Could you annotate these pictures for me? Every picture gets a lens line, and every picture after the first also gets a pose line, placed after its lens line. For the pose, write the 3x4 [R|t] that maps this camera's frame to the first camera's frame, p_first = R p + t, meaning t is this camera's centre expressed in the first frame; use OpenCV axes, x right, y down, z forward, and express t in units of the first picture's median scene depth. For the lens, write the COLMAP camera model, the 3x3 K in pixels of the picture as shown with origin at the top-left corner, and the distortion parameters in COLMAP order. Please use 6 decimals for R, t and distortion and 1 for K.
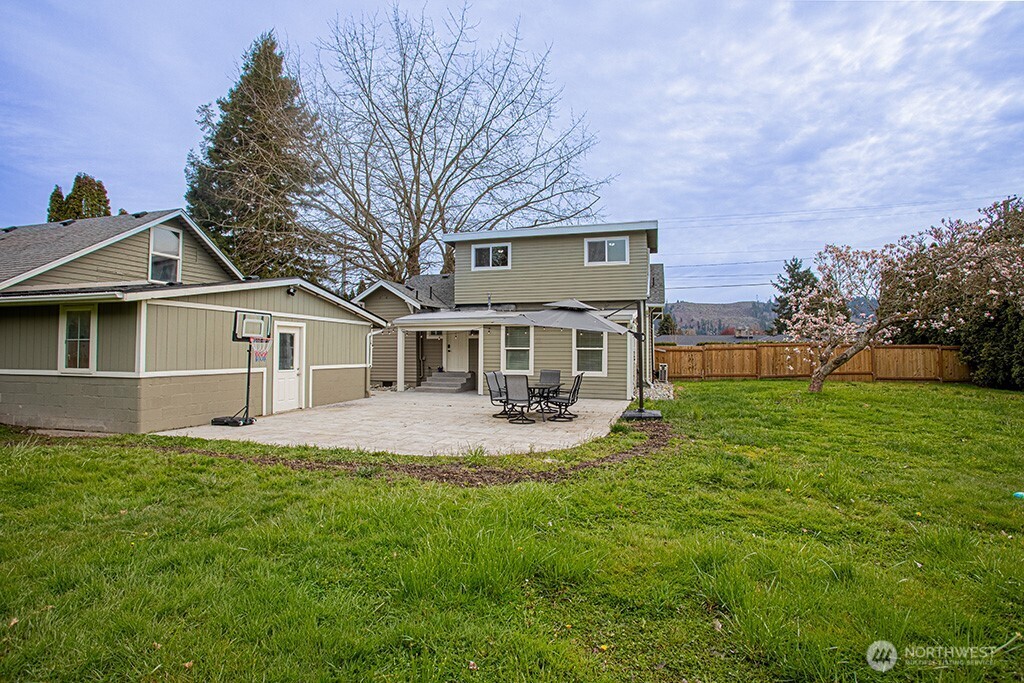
lens RADIAL K [[508.8, 0, 509.4], [0, 508.8, 336.6], [0, 0, 1]] dist [-0.025142, 0.031845]
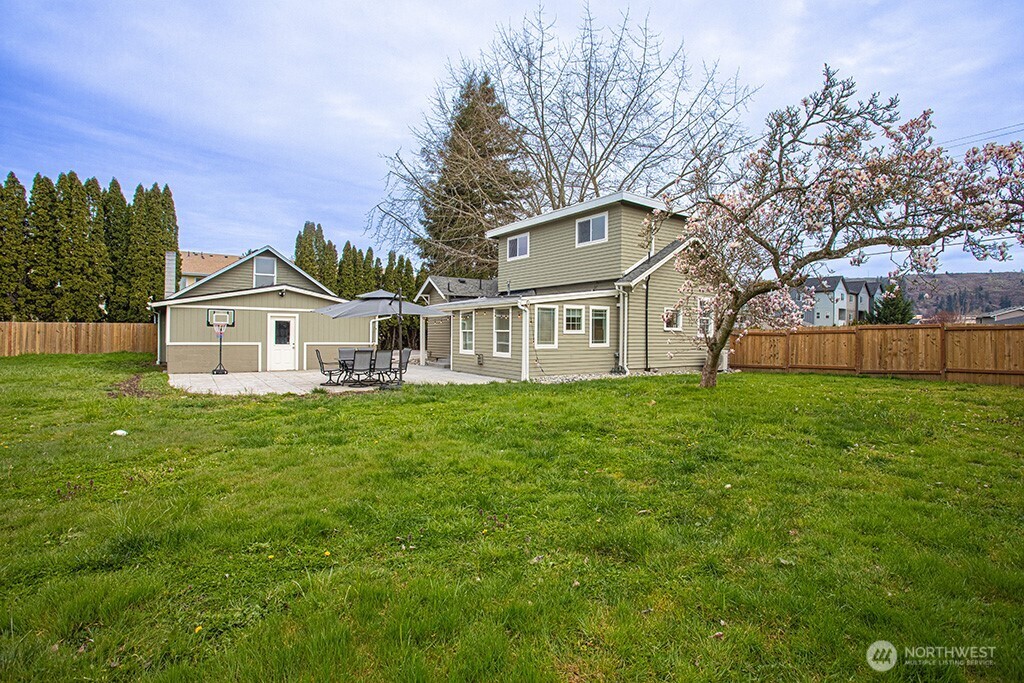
lens RADIAL K [[508.8, 0, 509.4], [0, 508.8, 336.6], [0, 0, 1]] dist [-0.025142, 0.031845]
pose [[0.763289, 0.007862, -0.646010, 0.939615], [0.012265, 0.999569, 0.026656, 0.007324], [0.645941, -0.028269, 0.762863, 0.218444]]
